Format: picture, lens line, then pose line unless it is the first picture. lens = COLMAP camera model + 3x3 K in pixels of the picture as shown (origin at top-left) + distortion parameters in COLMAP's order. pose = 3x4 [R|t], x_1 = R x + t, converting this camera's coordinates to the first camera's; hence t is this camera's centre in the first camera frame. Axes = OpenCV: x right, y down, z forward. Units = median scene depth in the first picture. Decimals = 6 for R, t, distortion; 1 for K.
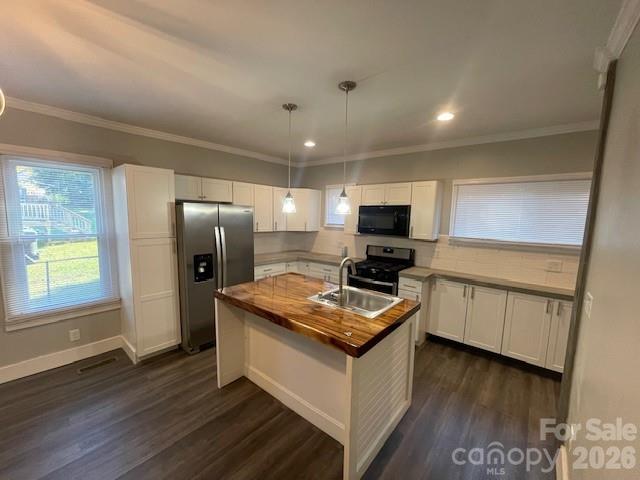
lens RADIAL K [[262.6, 0, 318.4], [0, 262.6, 243.1], [0, 0, 1]] dist [-0.001167, -0.000109]
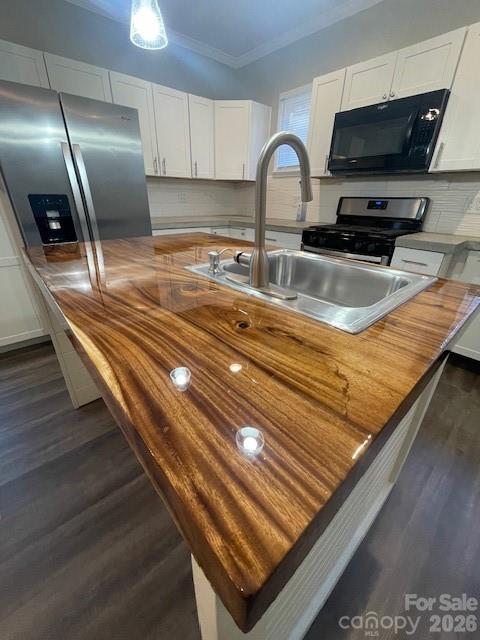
lens RADIAL K [[262.6, 0, 236.0], [0, 262.6, 319.4], [0, 0, 1]] dist [-0.001167, -0.000109]
pose [[0.987861, 0.059482, -0.143502, 0.064689], [-0.009877, 0.945967, 0.324114, 0.098068], [0.155027, -0.318762, 0.935071, 0.383474]]
